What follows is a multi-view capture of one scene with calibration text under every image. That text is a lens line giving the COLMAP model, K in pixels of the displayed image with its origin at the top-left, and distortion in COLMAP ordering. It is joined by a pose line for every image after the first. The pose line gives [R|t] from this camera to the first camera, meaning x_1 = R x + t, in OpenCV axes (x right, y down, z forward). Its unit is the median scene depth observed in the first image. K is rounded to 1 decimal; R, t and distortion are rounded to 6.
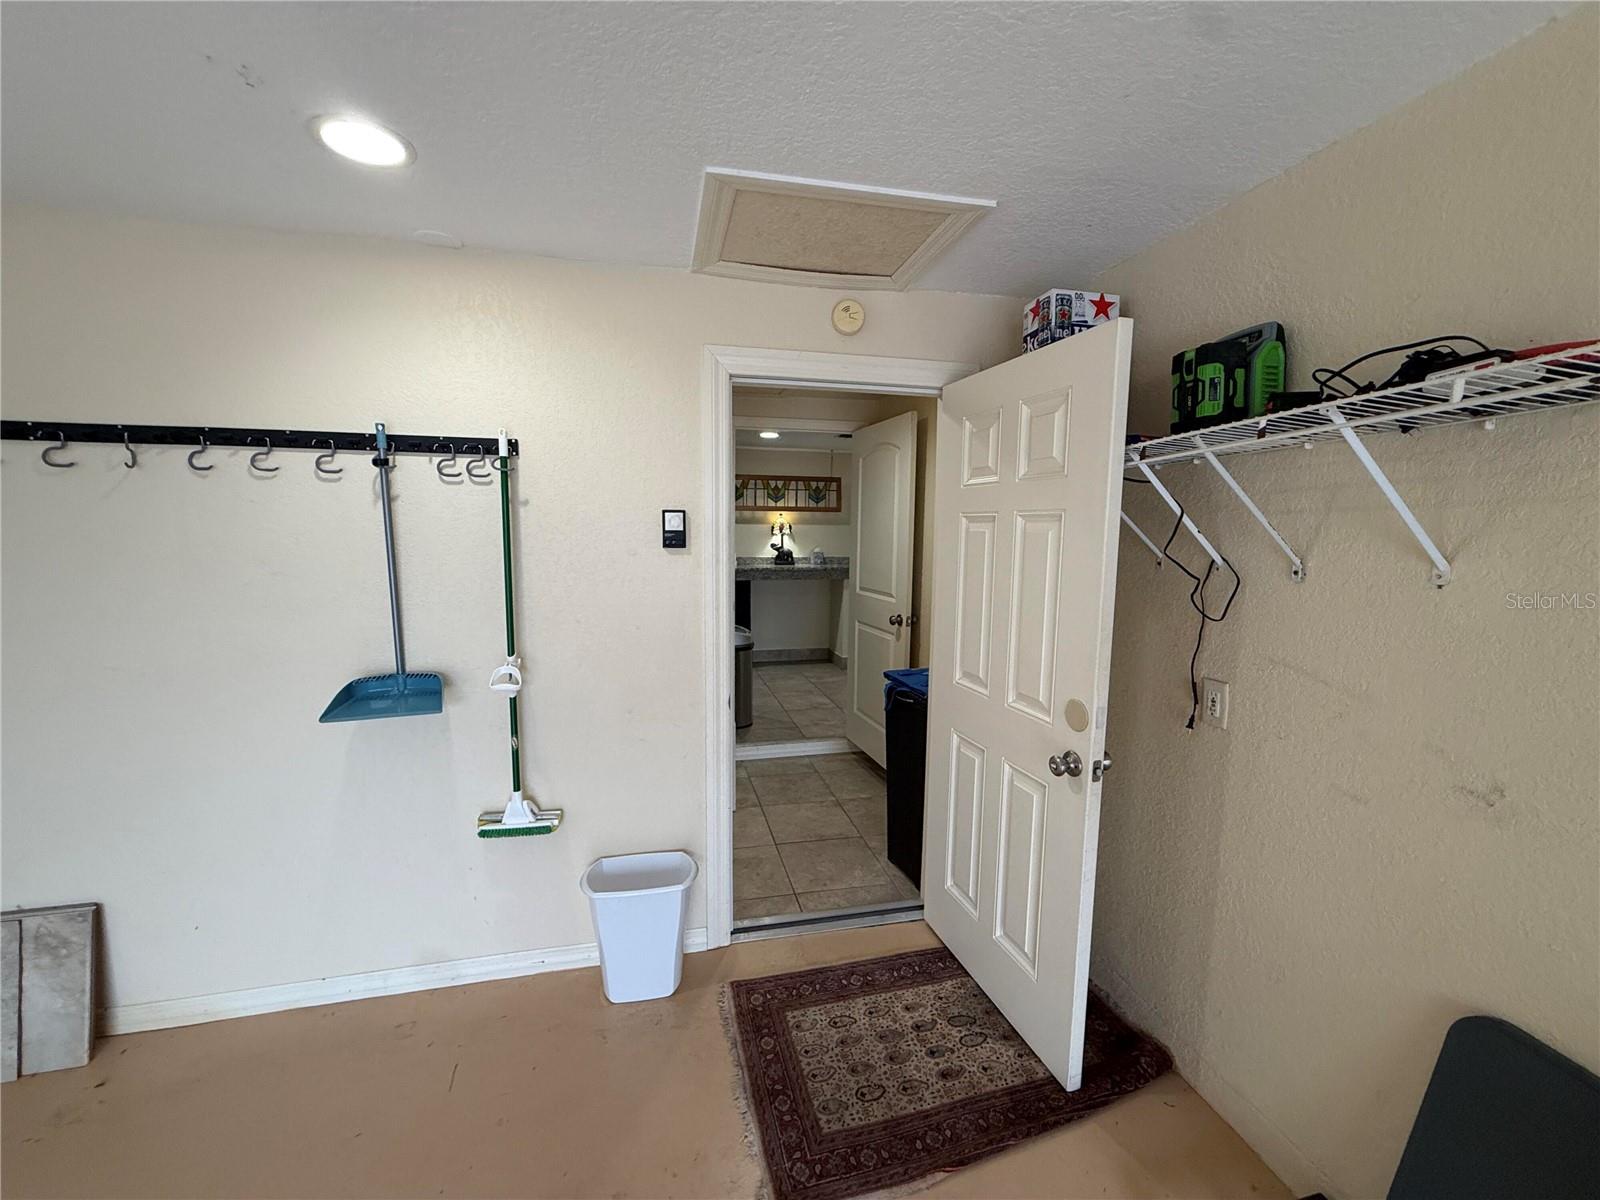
lens RADIAL K [[638.1, 0, 807.8], [0, 638.1, 599.2], [0, 0, 1]] dist [-0.000103, -0.000254]
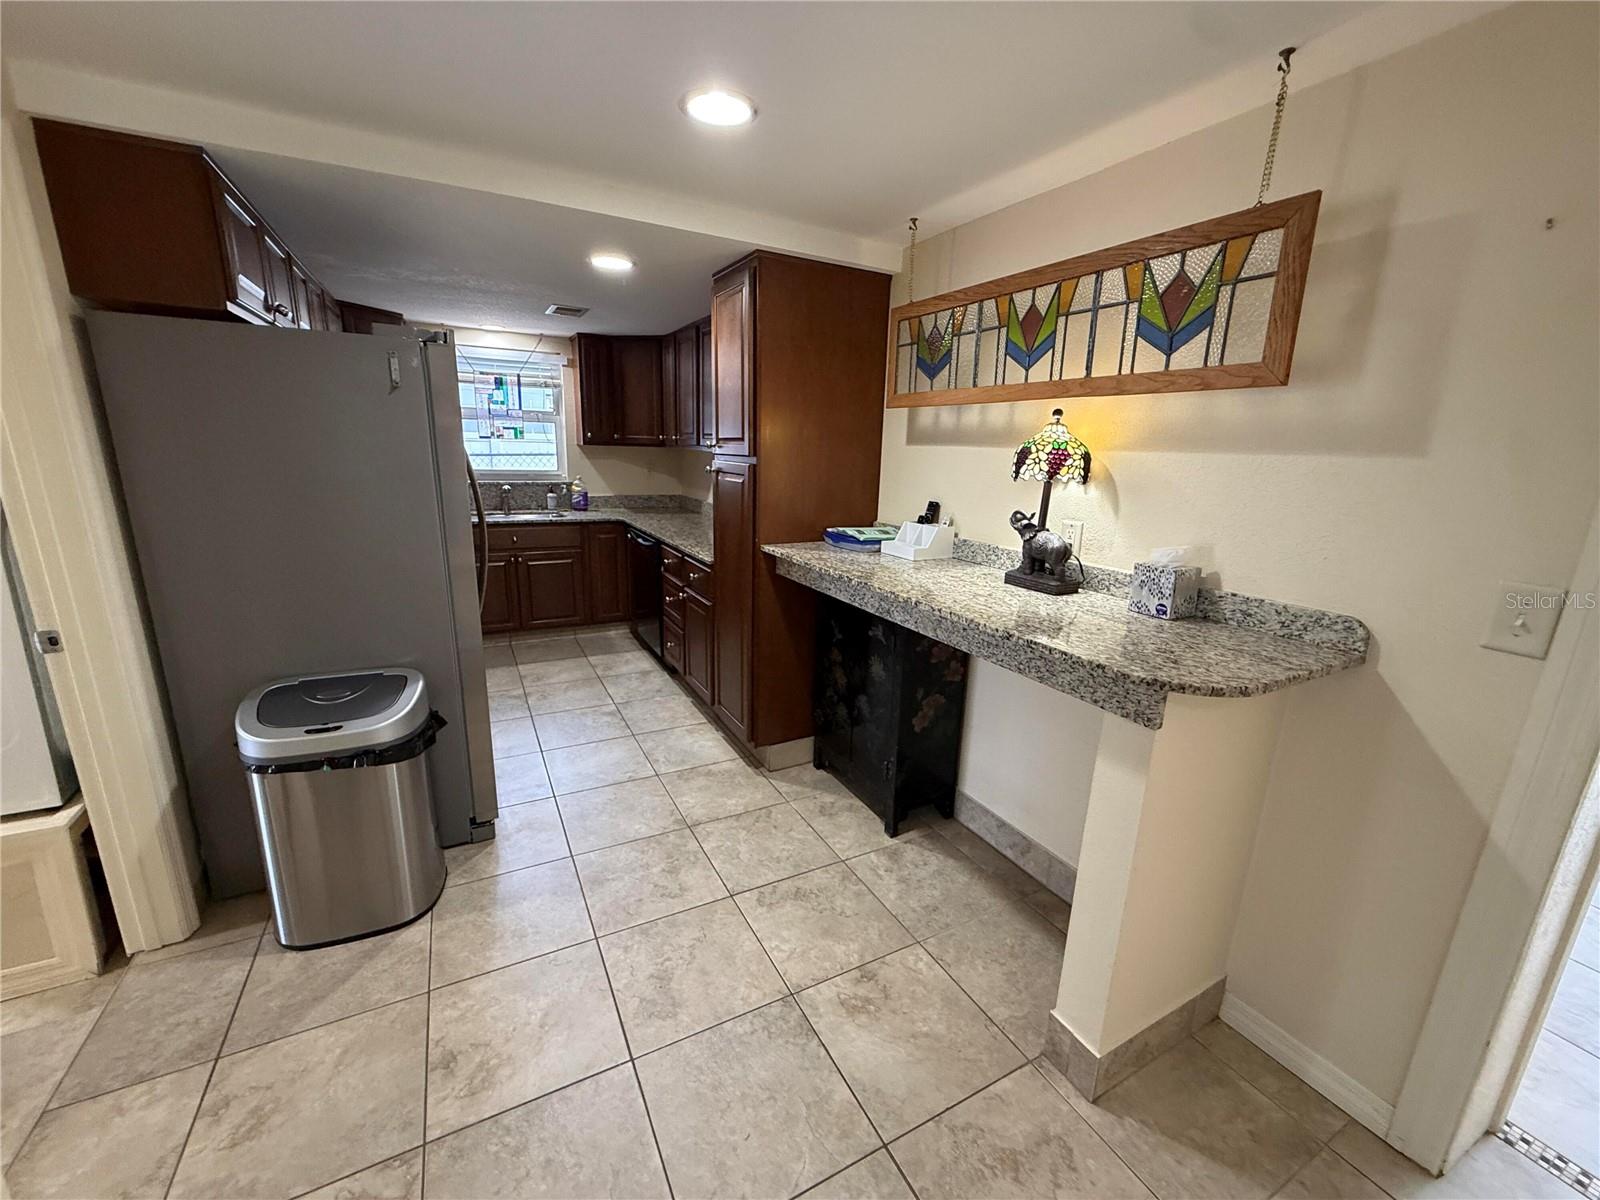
lens RADIAL K [[638.1, 0, 797.8], [0, 638.1, 601.1], [0, 0, 1]] dist [-0.000103, -0.000254]
pose [[0.250519, 0.229419, -0.940535, 0.219141], [-0.134804, 0.970318, 0.200778, -0.093822], [0.958680, 0.076489, 0.274010, 0.827373]]
